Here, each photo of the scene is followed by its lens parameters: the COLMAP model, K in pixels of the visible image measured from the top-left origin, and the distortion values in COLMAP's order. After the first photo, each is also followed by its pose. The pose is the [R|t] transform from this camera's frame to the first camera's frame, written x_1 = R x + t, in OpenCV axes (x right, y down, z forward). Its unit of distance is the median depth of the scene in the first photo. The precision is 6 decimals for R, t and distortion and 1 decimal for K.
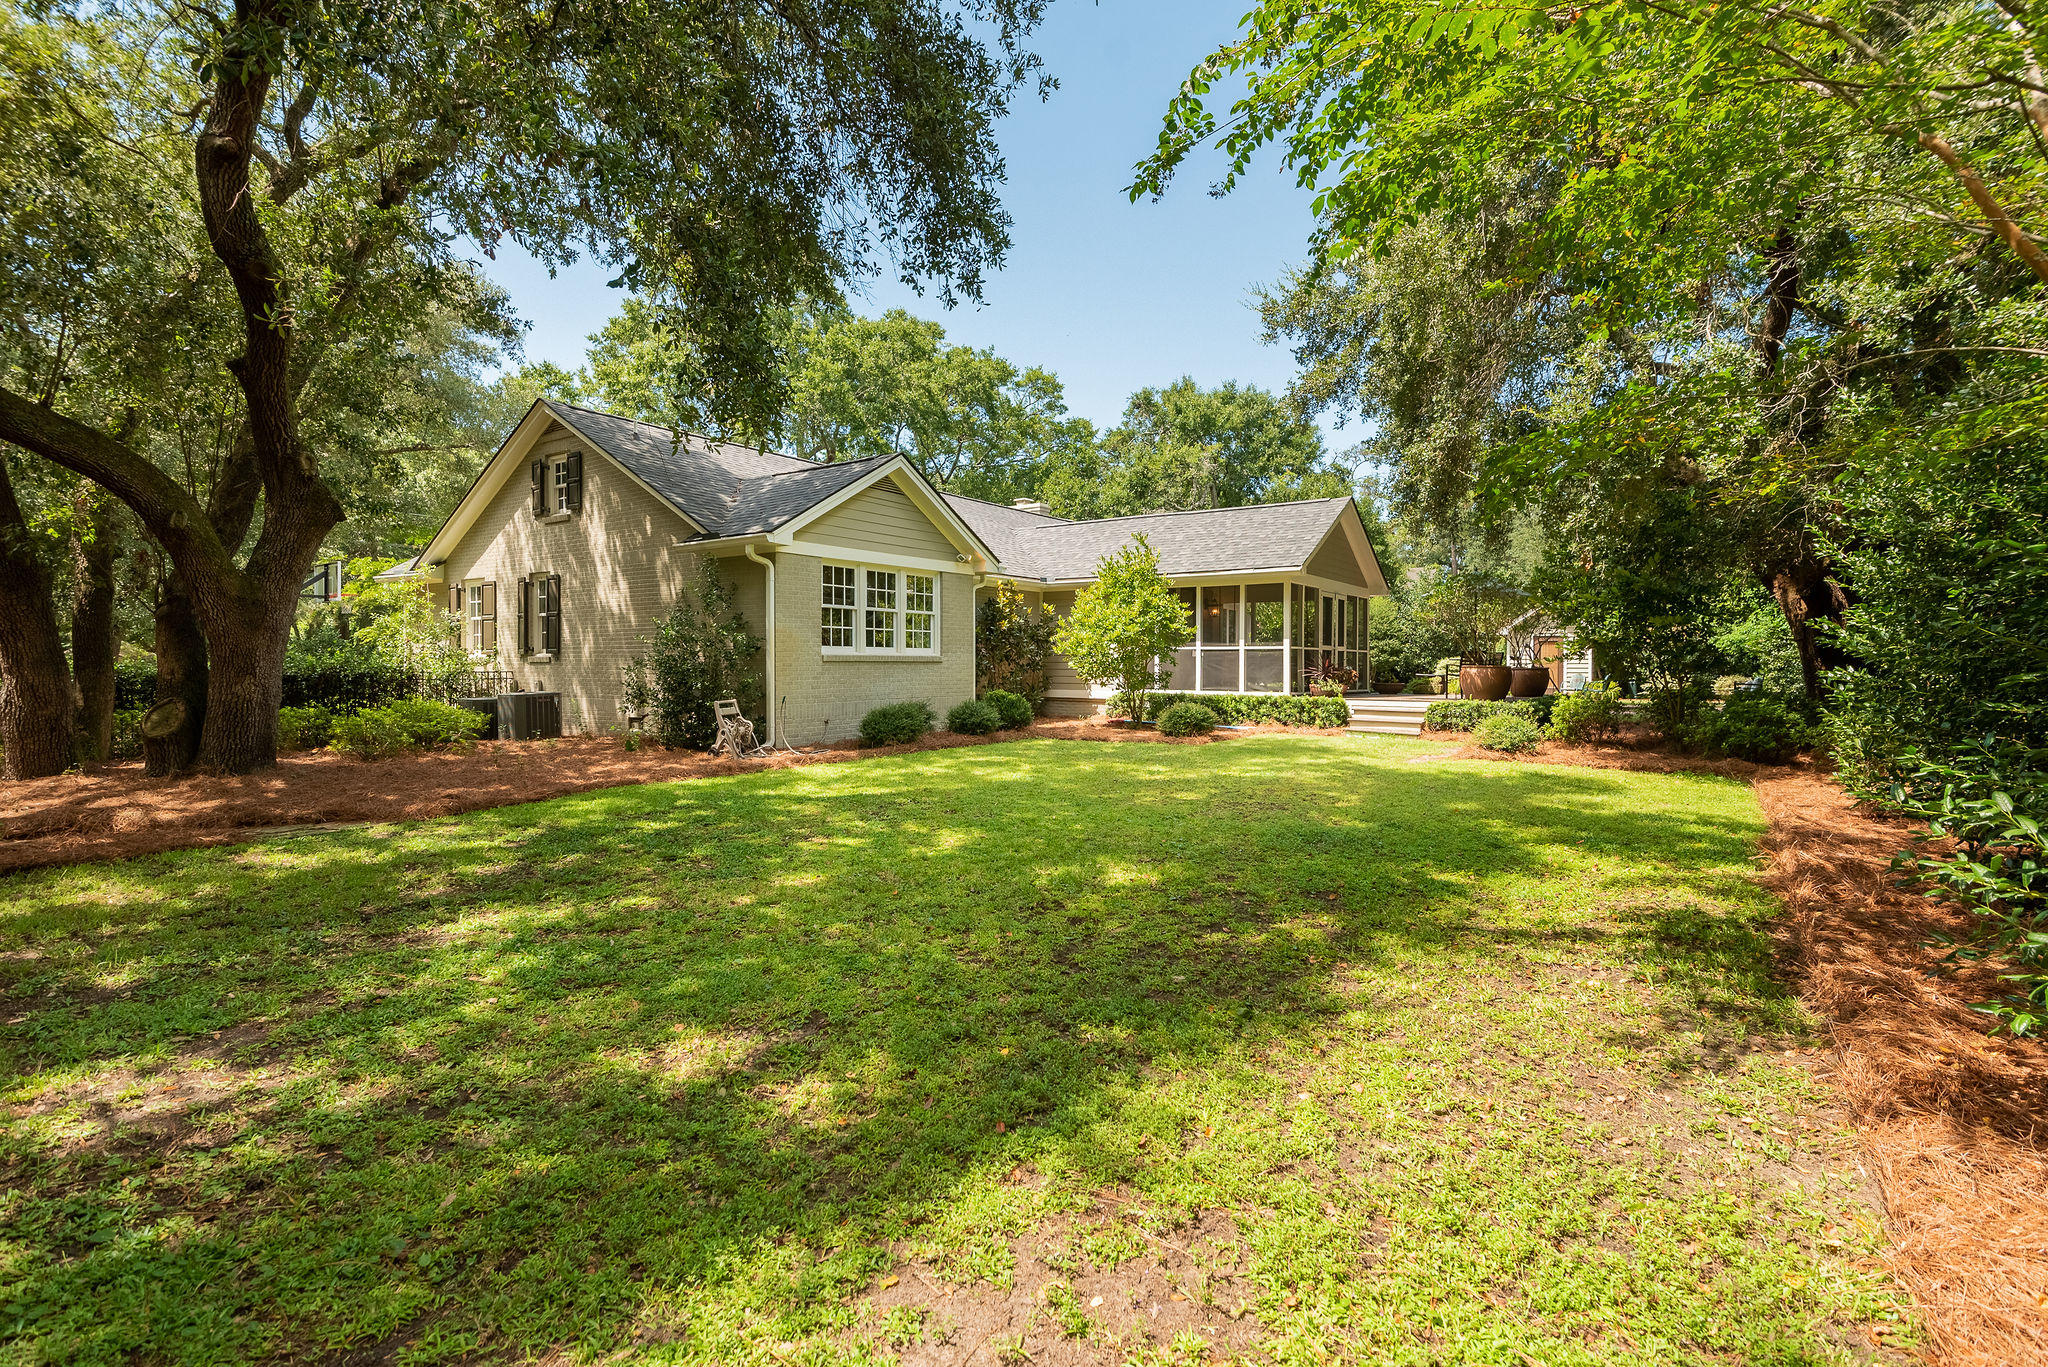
lens RADIAL K [[945.7, 0, 1030.4], [0, 945.7, 679.9], [0, 0, 1]] dist [-0.000405, -0.001226]
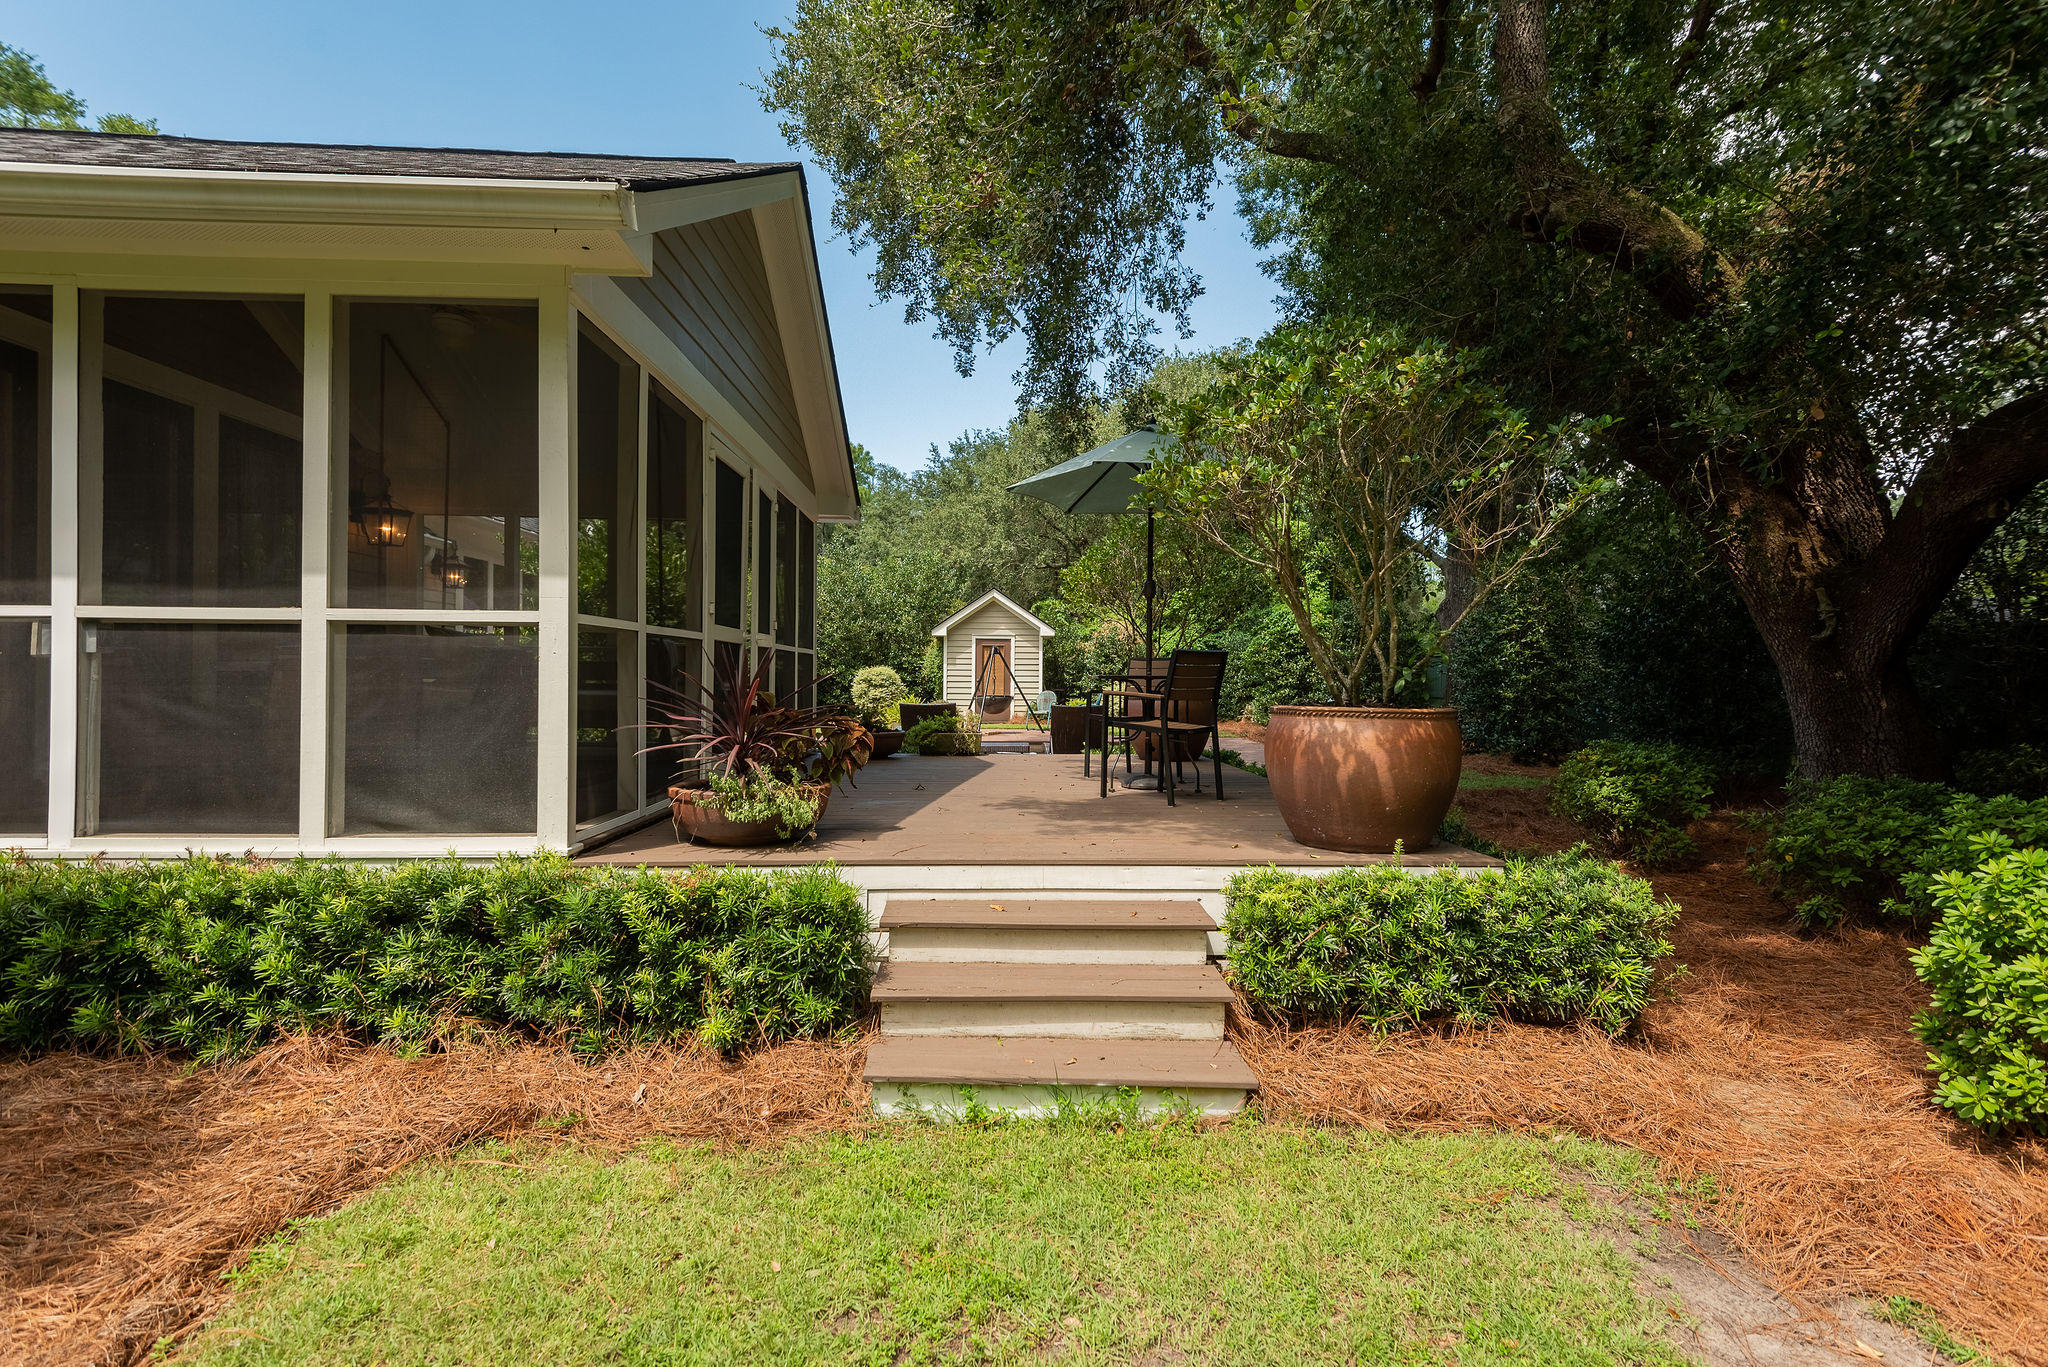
lens RADIAL K [[945.7, 0, 1031.0], [0, 945.7, 674.6], [0, 0, 1]] dist [-0.000405, -0.001226]
pose [[0.792515, 0.003664, 0.609841, 0.224110], [0.004278, 0.999924, -0.011568, -0.018770], [-0.609837, 0.011777, 0.792439, 0.760597]]
